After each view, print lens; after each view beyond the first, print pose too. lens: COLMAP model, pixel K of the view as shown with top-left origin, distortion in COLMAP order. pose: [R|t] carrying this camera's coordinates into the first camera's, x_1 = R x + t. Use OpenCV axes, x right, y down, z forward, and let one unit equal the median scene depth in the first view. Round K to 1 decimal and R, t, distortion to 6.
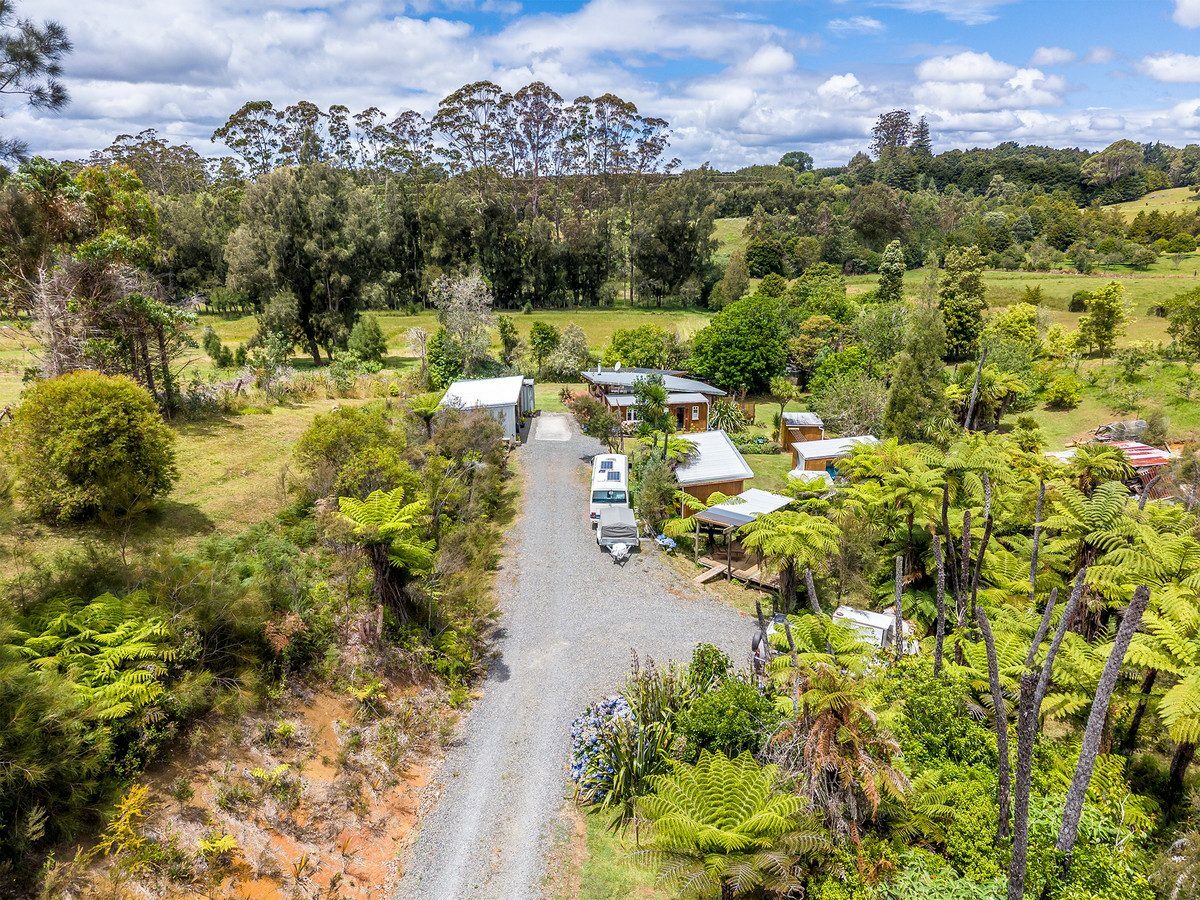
lens RADIAL K [[805.1, 0, 600.0], [0, 805.1, 450.0], [0, 0, 1]] dist [-0.007182, -0.005055]
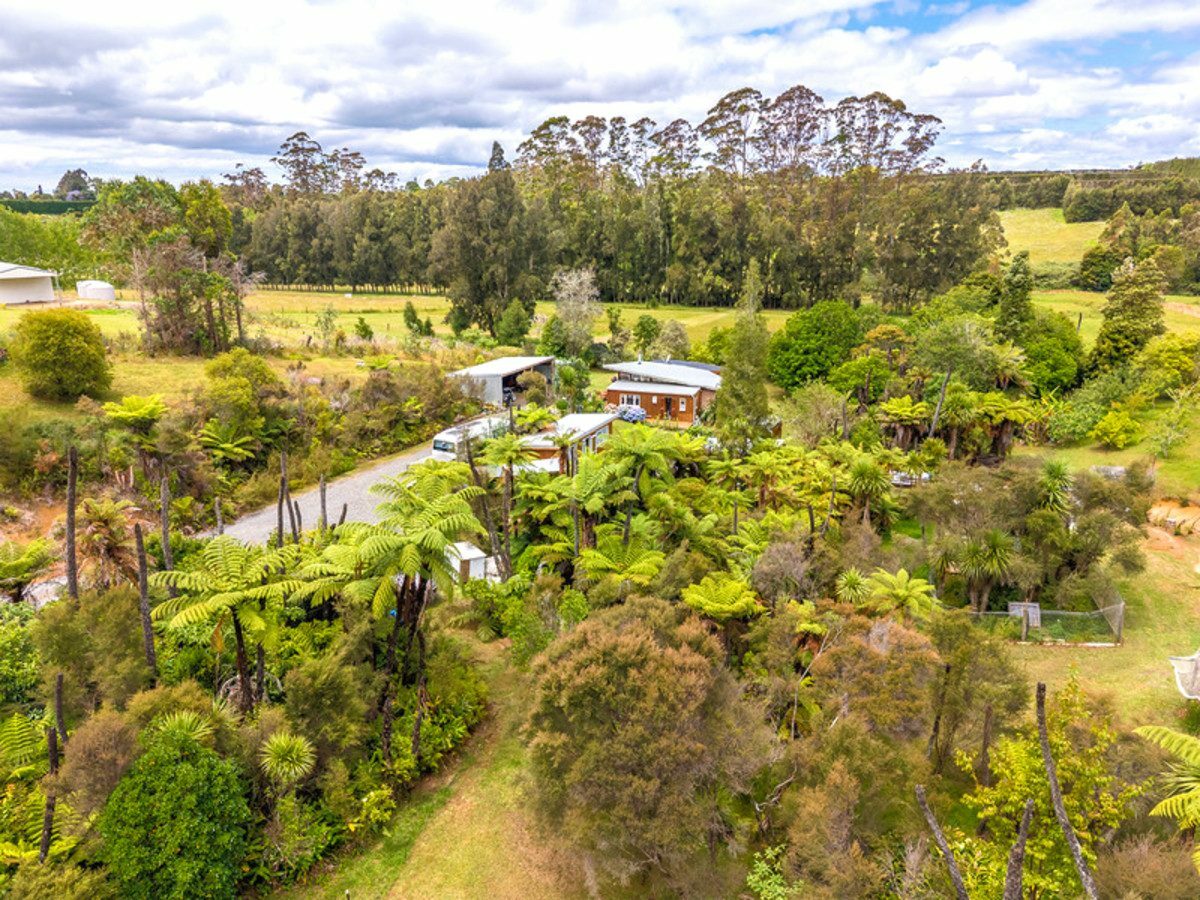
lens RADIAL K [[805.1, 0, 600.0], [0, 805.1, 450.0], [0, 0, 1]] dist [-0.007182, -0.005055]
pose [[0.886973, 0.135527, -0.441487, 0.206599], [-0.134861, 0.990313, 0.033062, -0.002656], [0.441691, 0.030214, 0.896658, -0.002581]]
